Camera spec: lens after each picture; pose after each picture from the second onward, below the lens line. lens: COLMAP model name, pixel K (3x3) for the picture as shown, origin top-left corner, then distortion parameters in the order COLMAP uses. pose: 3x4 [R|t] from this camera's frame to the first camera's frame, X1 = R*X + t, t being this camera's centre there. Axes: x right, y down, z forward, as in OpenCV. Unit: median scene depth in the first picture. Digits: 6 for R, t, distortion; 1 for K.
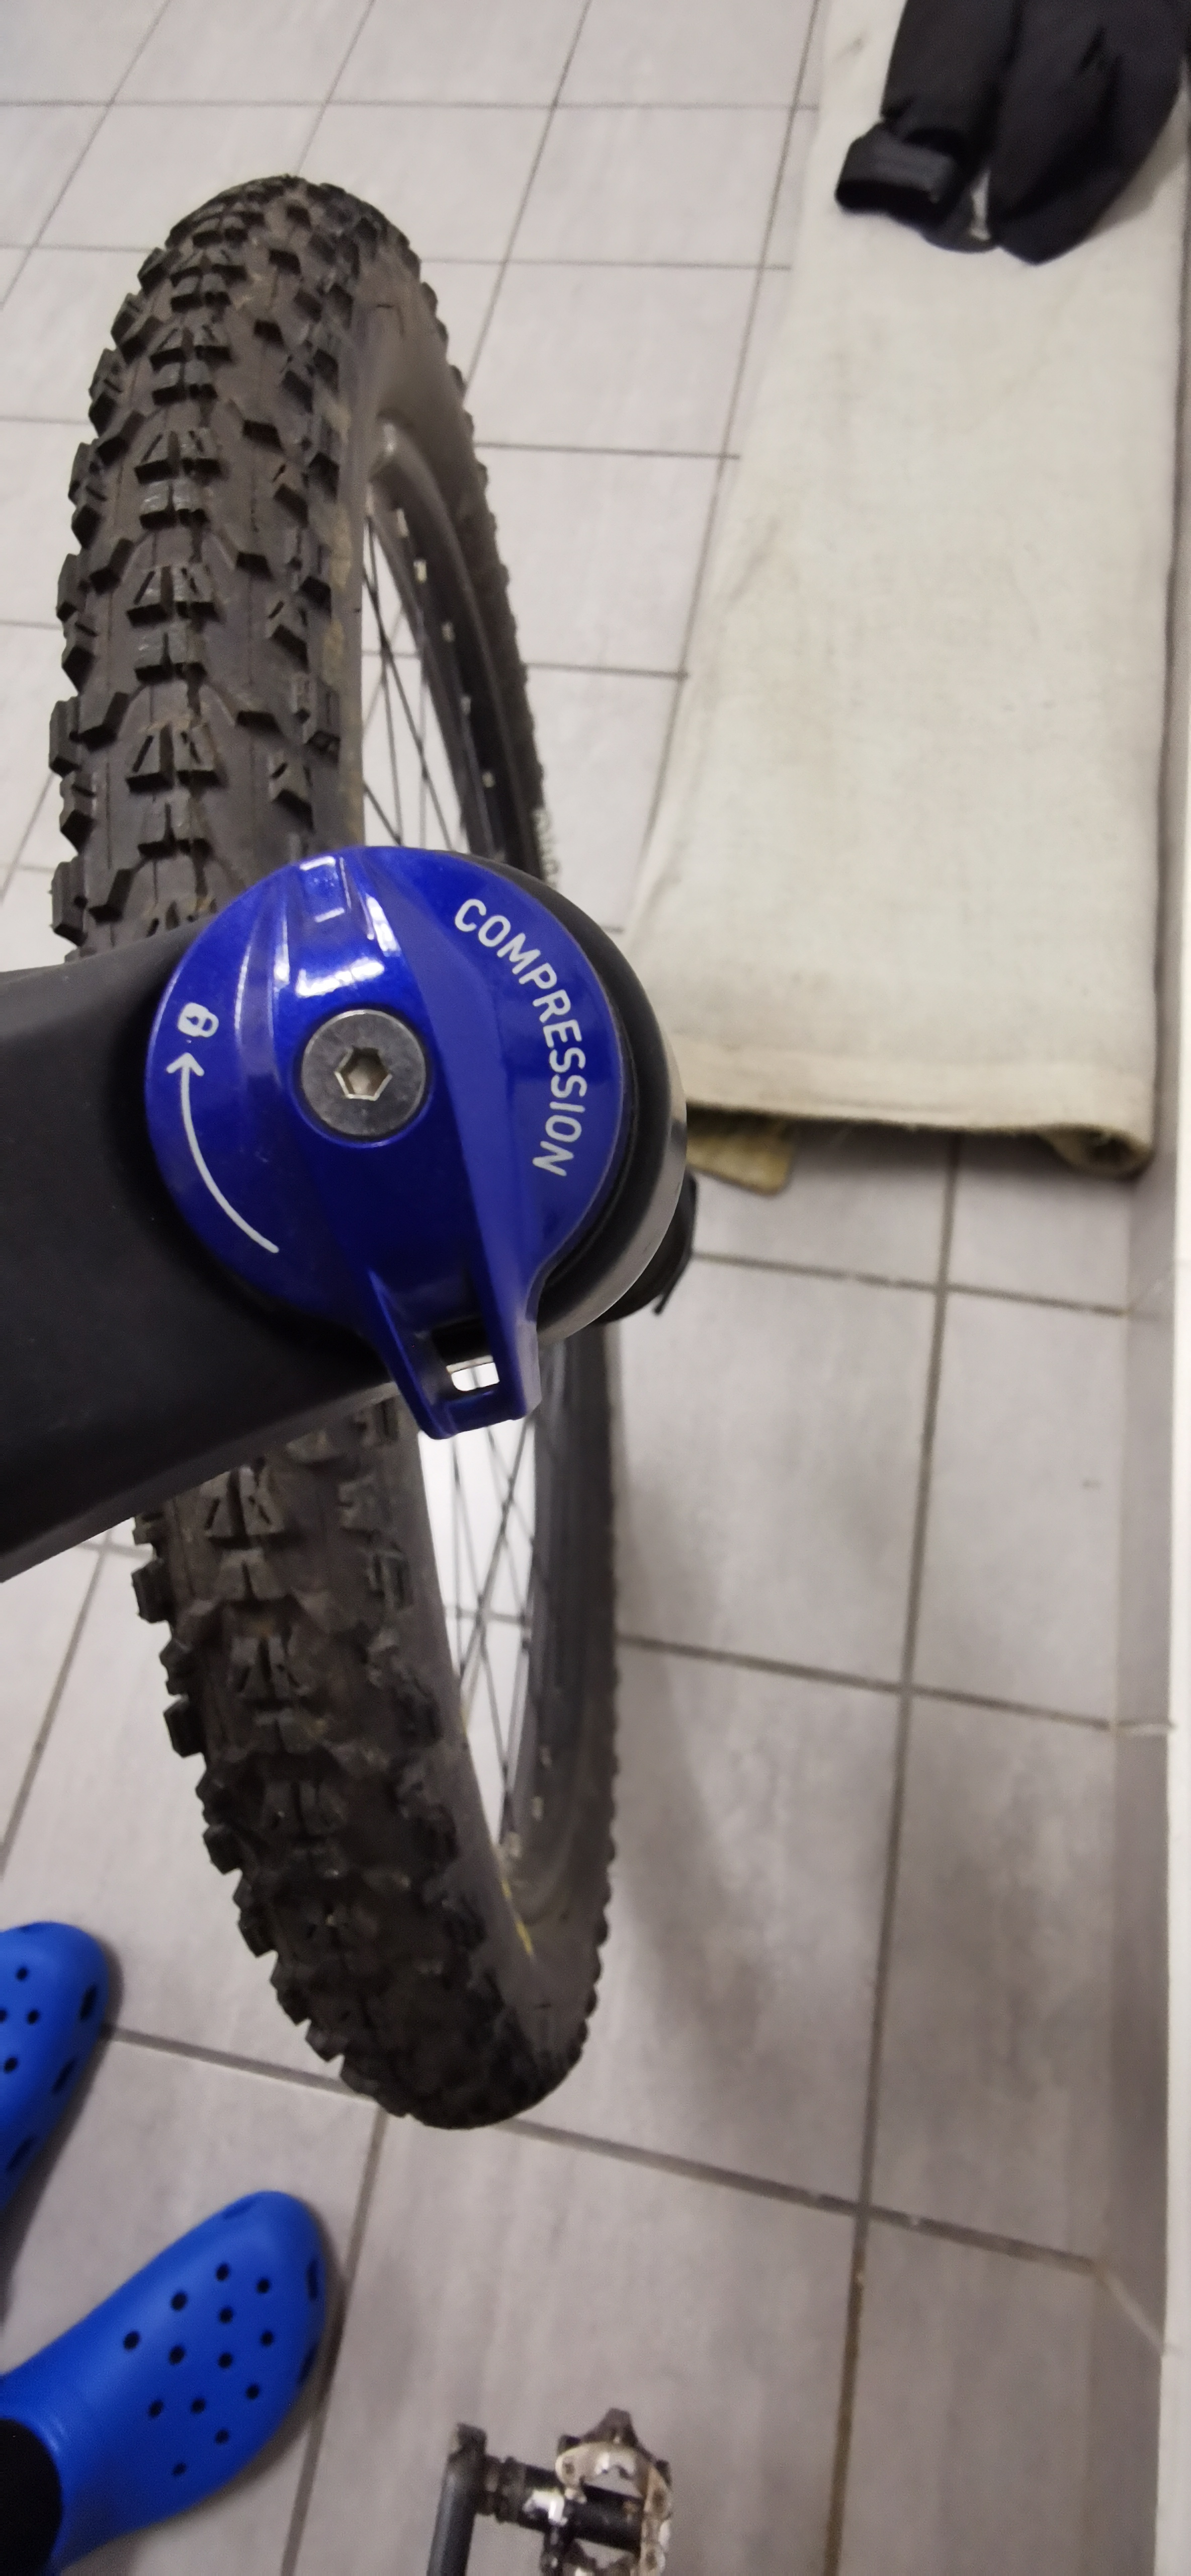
lens RADIAL K [[1139.0, 0, 595.5], [0, 1139.0, 1288.0], [0, 0, 1]] dist [-0.000164, -0.000009]
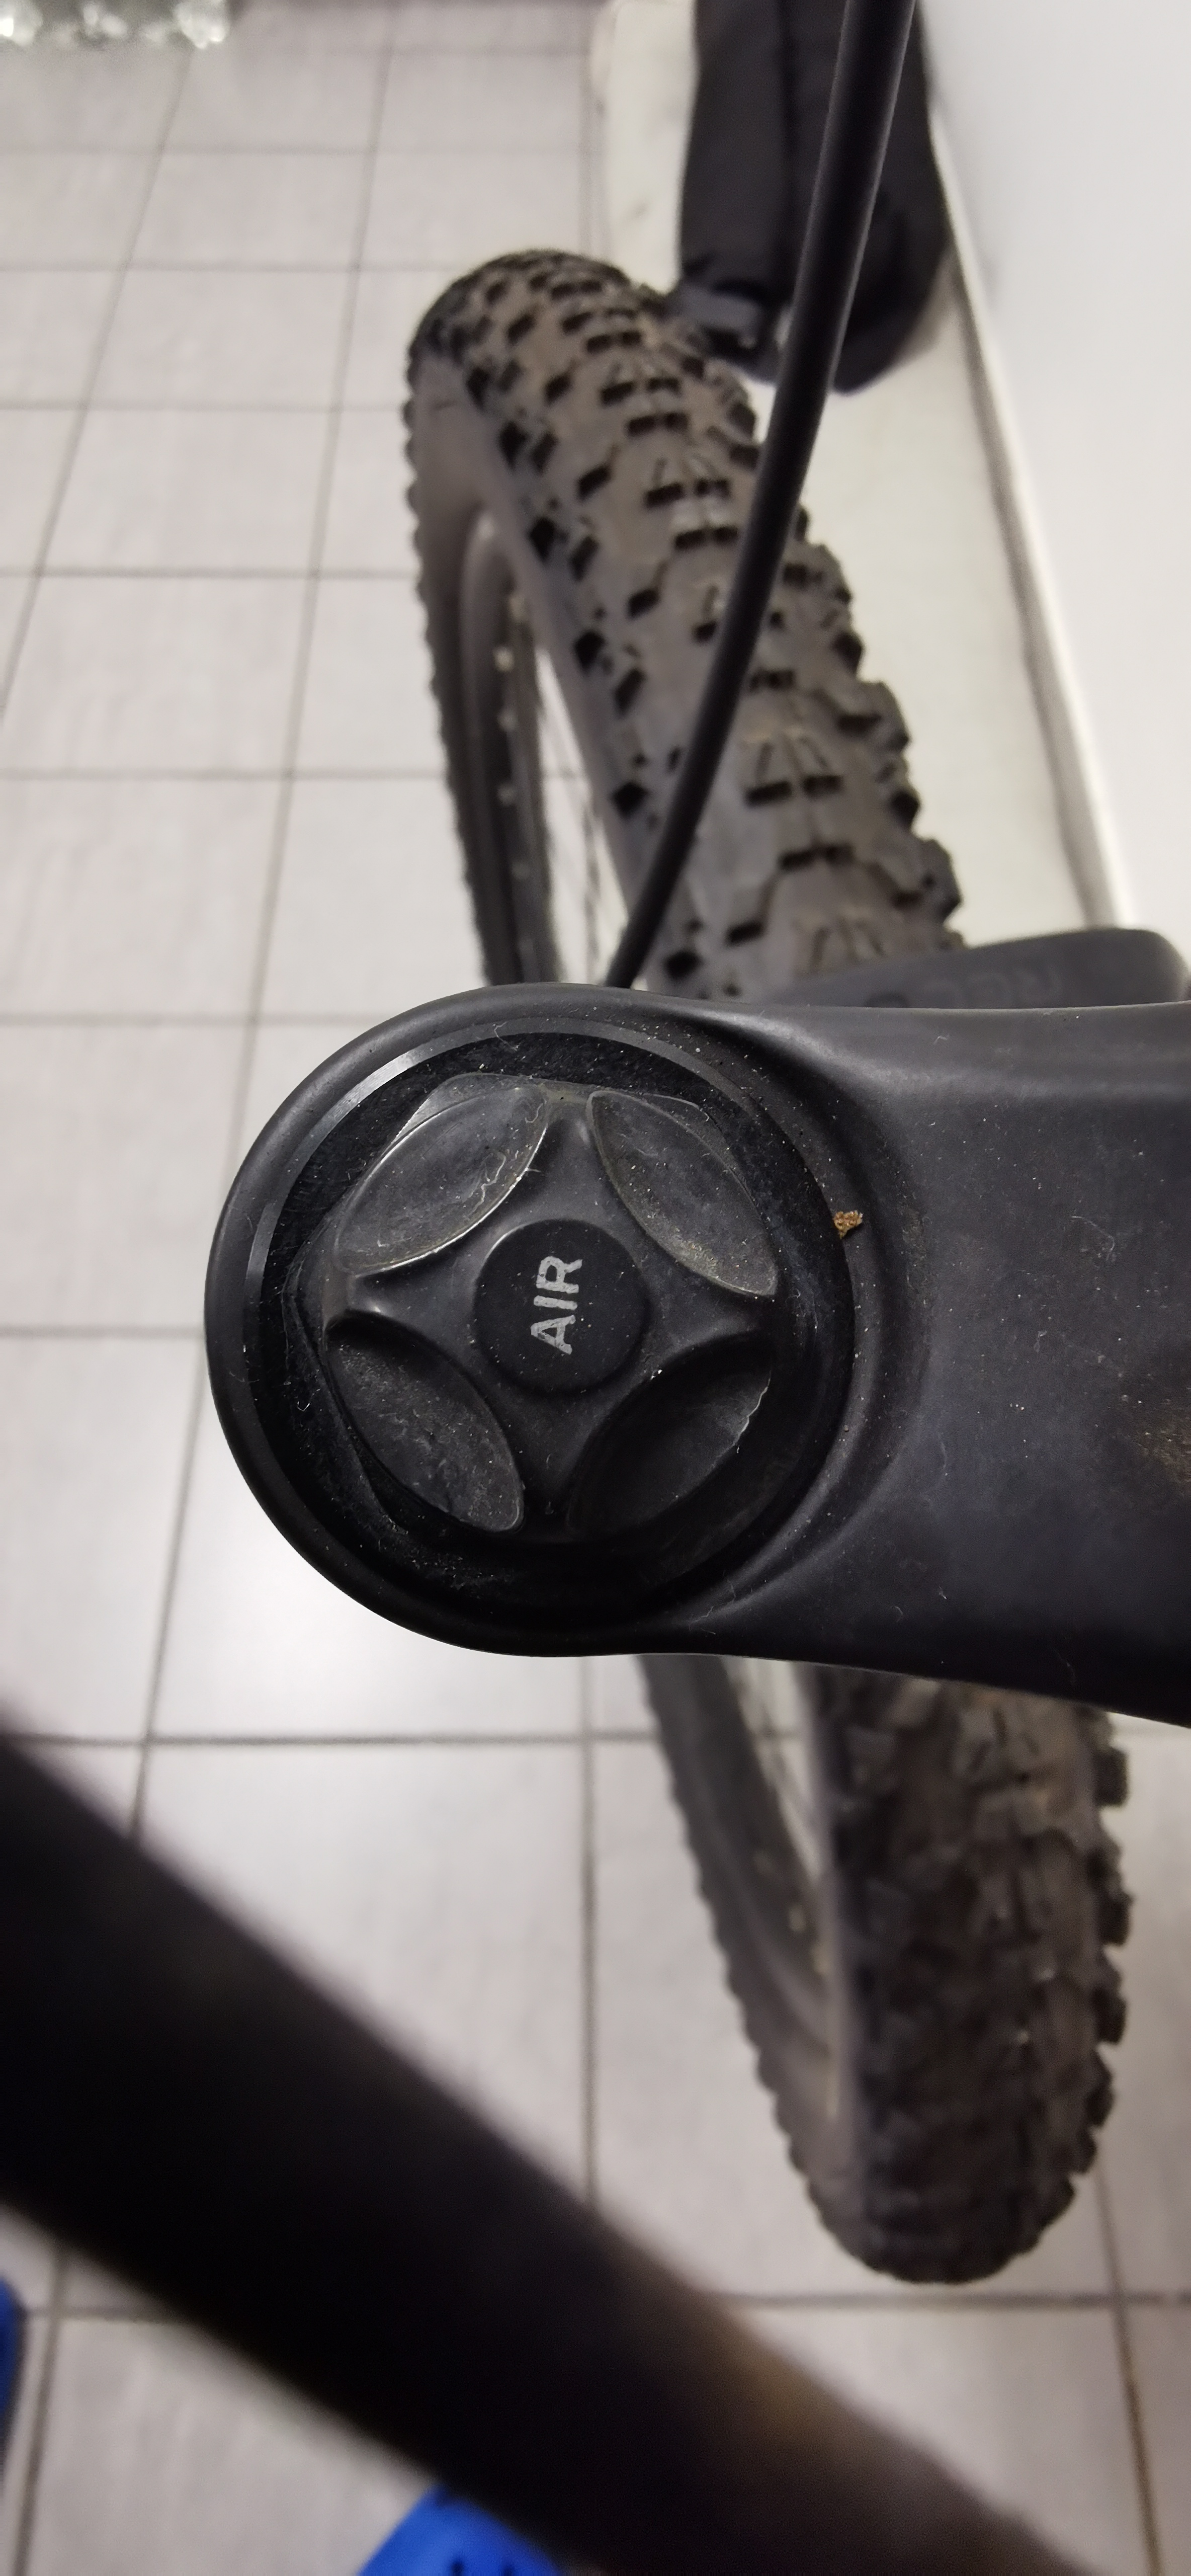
lens RADIAL K [[1146.0, 0, 595.5], [0, 1146.0, 1288.0], [0, 0, 1]] dist [0.023624, -0.013018]
pose [[0.979875, -0.132800, 0.149030, -0.219420], [0.145725, 0.986133, -0.079408, 0.003413], [-0.136418, 0.099528, 0.985639, 0.038868]]
